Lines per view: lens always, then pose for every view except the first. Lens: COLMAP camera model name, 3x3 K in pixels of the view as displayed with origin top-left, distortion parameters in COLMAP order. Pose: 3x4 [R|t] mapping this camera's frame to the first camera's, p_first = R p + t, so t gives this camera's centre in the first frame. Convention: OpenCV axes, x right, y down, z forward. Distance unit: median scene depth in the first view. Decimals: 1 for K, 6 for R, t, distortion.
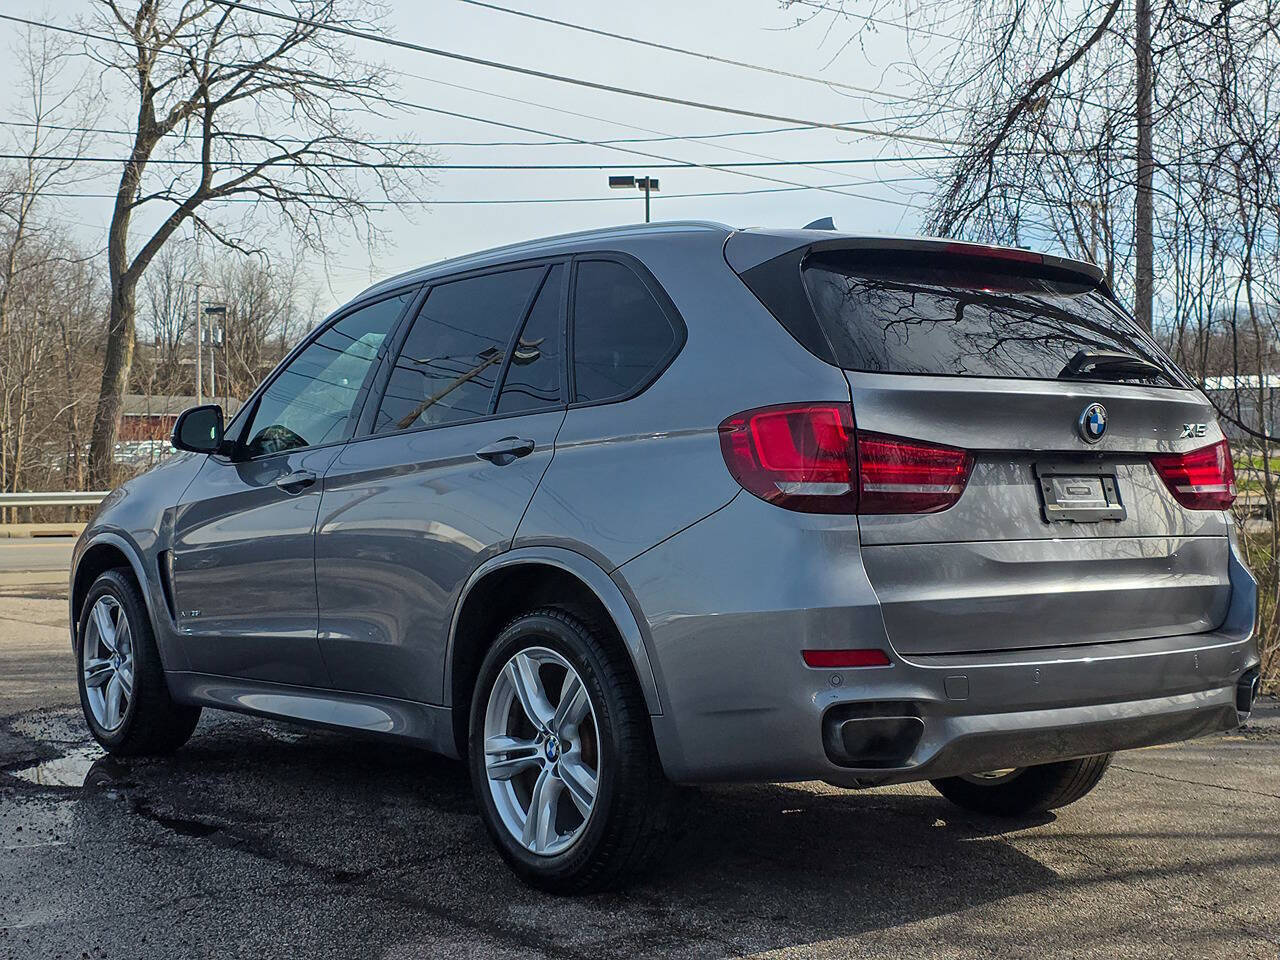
lens RADIAL K [[1713.3, 0, 711.9], [0, 1713.3, 500.4], [0, 0, 1]] dist [0.099913, -0.021629]
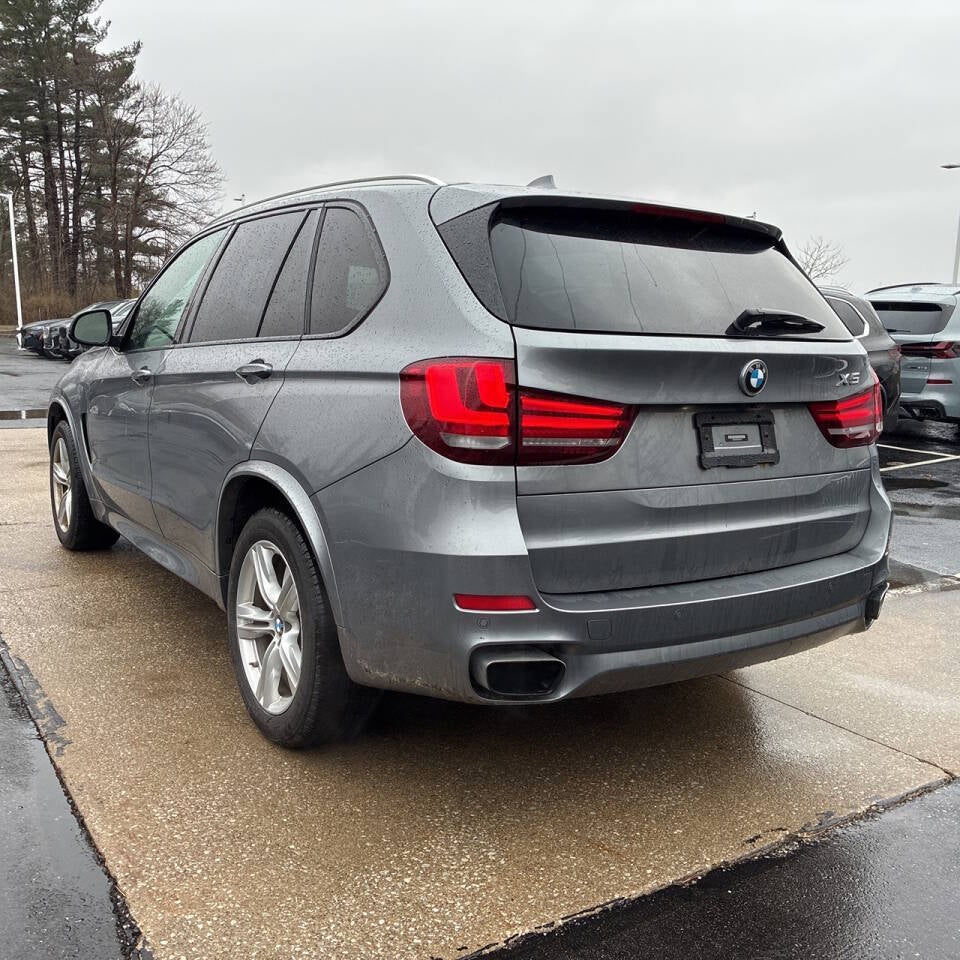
lens RADIAL K [[1001.0, 0, 476.6], [0, 1001.0, 481.0], [0, 0, 1]] dist [-0.012347, 0.071573]
pose [[0.995310, 0.049909, -0.082863, 0.096536], [-0.037922, 0.989367, 0.140410, -0.058407], [0.088989, -0.136609, 0.986620, 0.330142]]
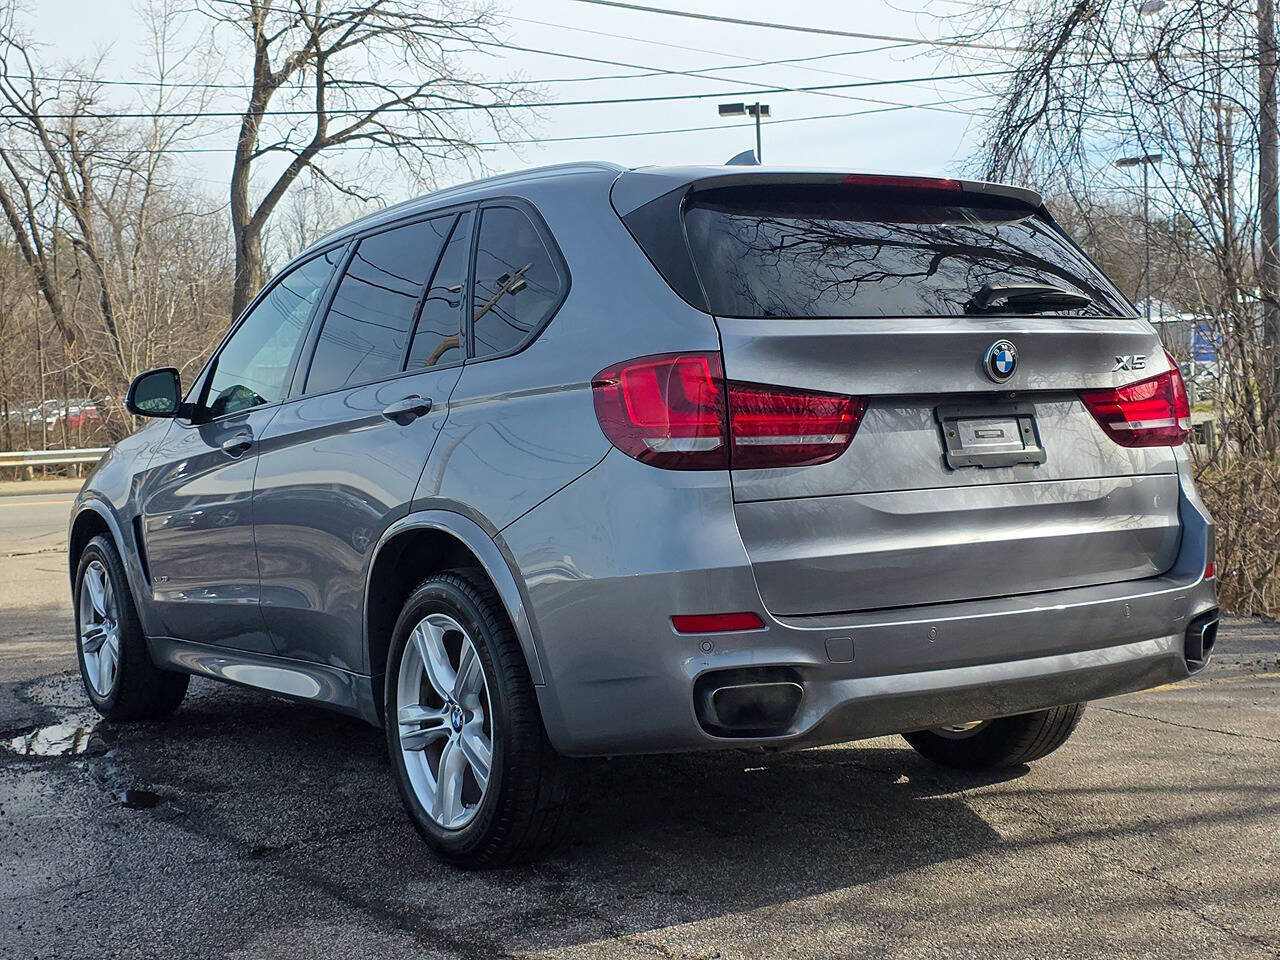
lens RADIAL K [[1724.1, 0, 695.0], [0, 1724.1, 480.2], [0, 0, 1]] dist [0.112472, -0.029563]
pose [[0.996200, -0.032316, -0.080873, 0.121615], [0.034597, 0.999037, 0.026967, -0.010630], [0.079924, -0.029662, 0.996360, 0.045120]]
